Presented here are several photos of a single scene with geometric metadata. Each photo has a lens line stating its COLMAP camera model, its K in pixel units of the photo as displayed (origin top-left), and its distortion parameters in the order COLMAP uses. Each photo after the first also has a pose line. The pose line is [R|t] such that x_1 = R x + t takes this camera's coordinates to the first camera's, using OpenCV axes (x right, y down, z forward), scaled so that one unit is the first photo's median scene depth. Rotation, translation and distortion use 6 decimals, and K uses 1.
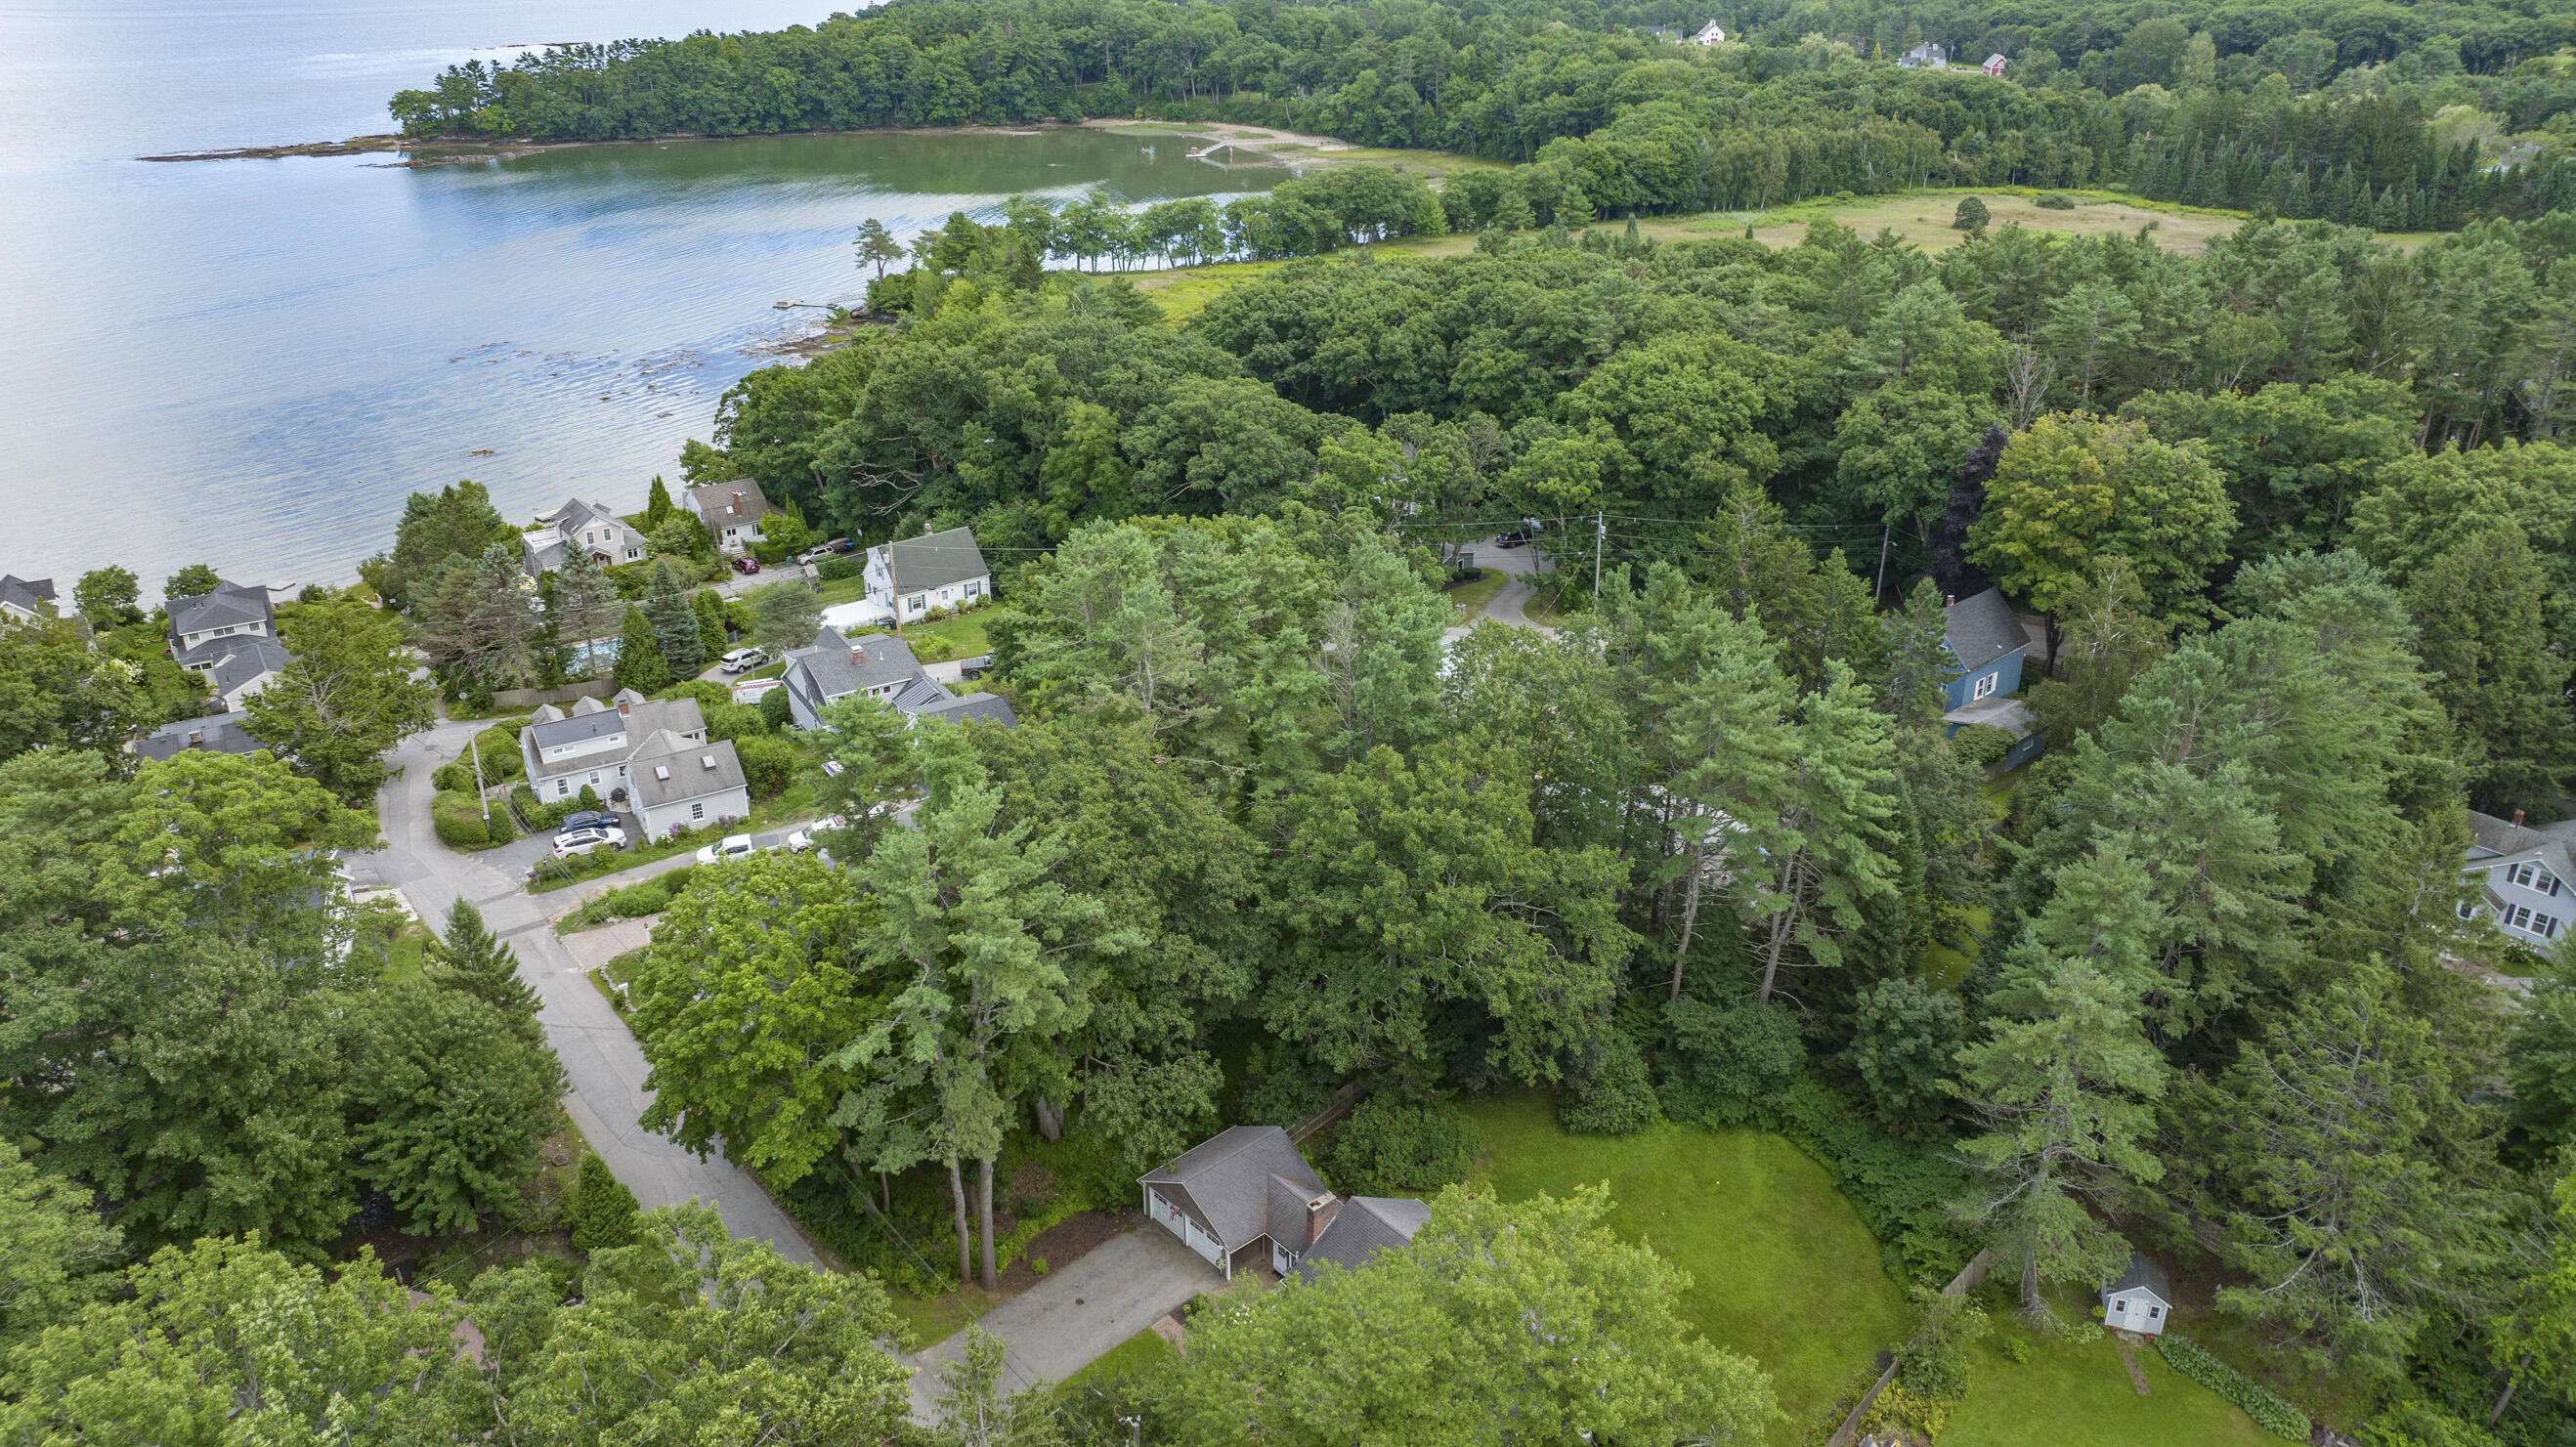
lens RADIAL K [[1778.5, 0, 1287.7], [0, 1778.5, 717.3], [0, 0, 1]] dist [-0.026072, 0.017119]
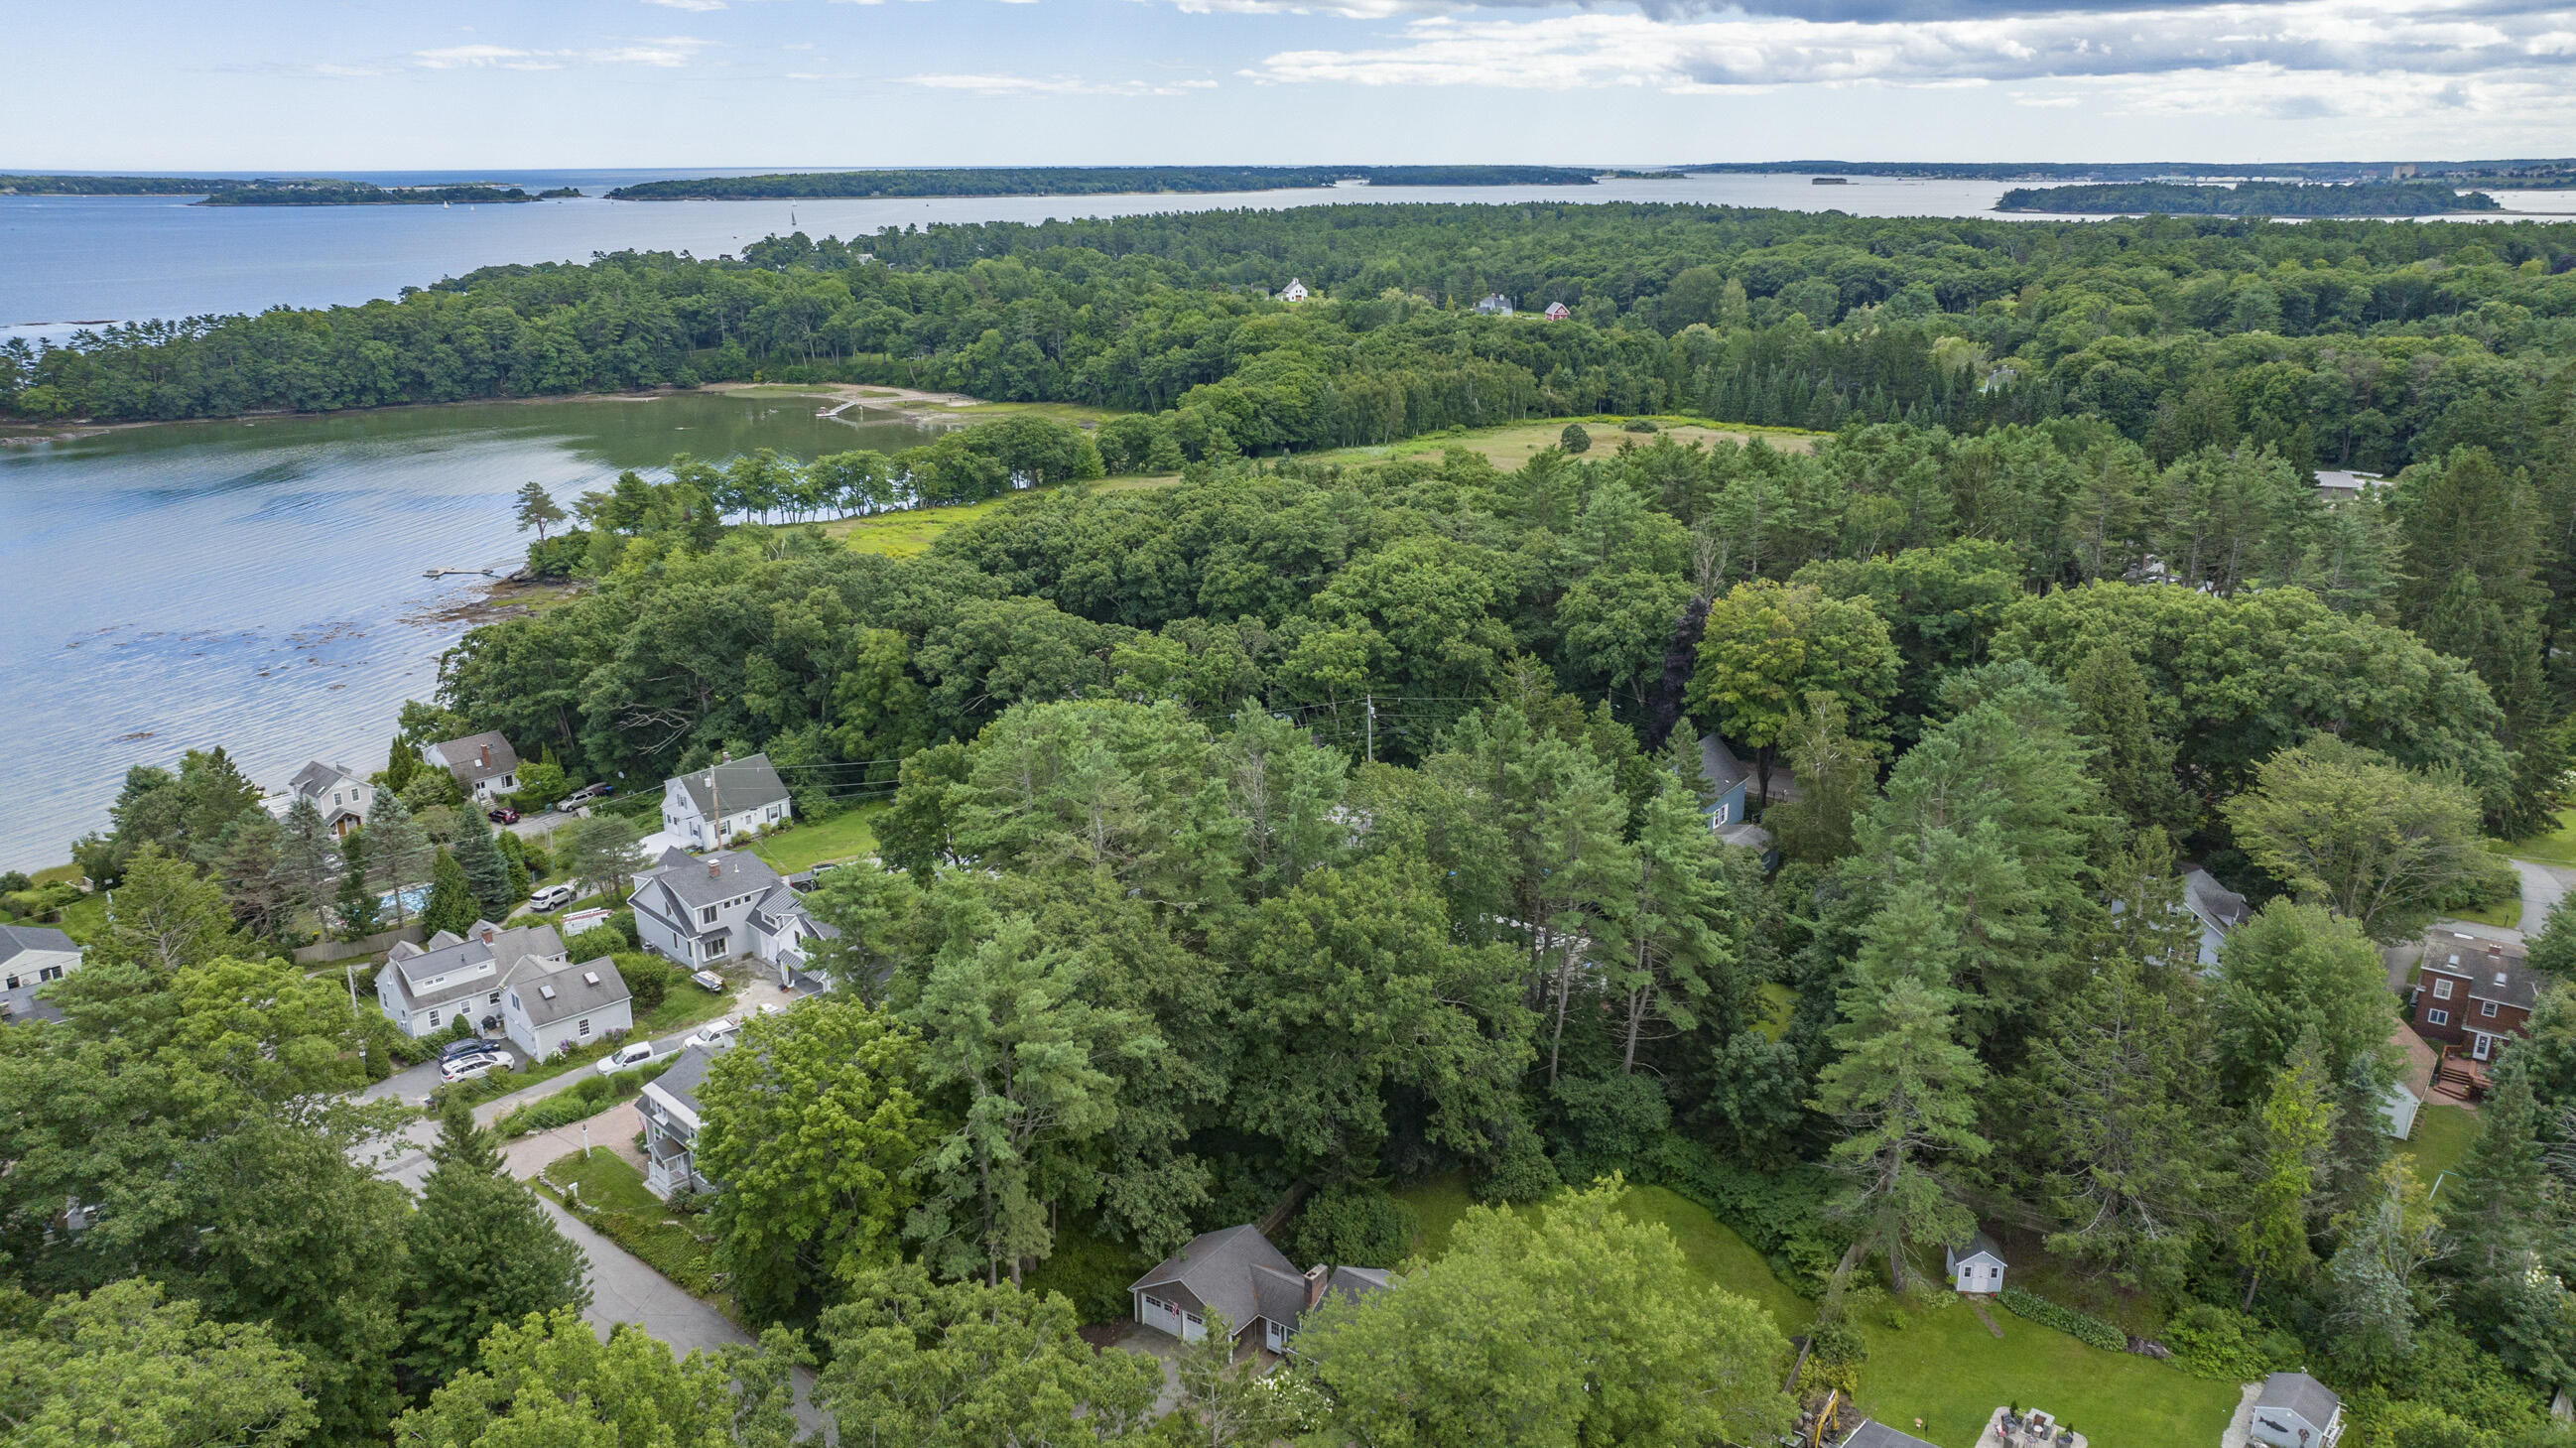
lens RADIAL K [[1778.8, 0, 1295.0], [0, 1778.8, 727.7], [0, 0, 1]] dist [-0.026072, 0.017119]
pose [[0.974766, -0.068332, 0.212512, -0.135045], [0.095218, 0.988323, -0.118961, 0.041413], [-0.201901, 0.136194, 0.969890, -0.087229]]
